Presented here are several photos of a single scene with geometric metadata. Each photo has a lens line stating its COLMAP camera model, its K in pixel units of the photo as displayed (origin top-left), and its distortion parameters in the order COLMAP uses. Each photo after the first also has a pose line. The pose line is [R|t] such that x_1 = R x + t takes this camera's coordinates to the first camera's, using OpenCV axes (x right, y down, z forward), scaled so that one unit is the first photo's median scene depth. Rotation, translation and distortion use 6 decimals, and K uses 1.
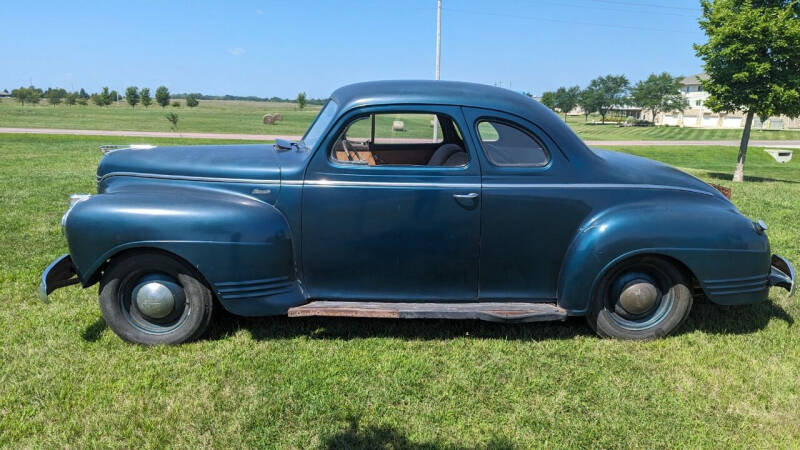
lens RADIAL K [[586.0, 0, 394.5], [0, 586.0, 230.4], [0, 0, 1]] dist [0.057107, -0.031166]
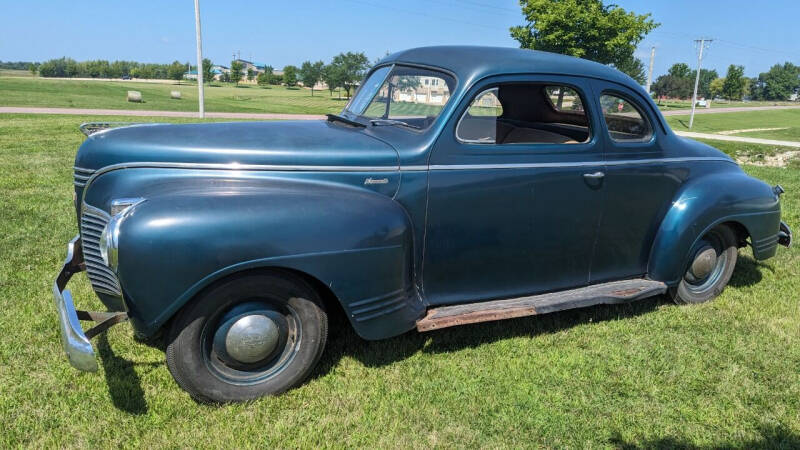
lens RADIAL K [[586.0, 0, 401.7], [0, 586.0, 224.8], [0, 0, 1]] dist [0.057107, -0.031166]
pose [[0.896305, -0.080438, 0.436082, -0.222436], [0.065639, 0.996643, 0.048927, -0.017930], [-0.438554, -0.015229, 0.898576, 0.111996]]
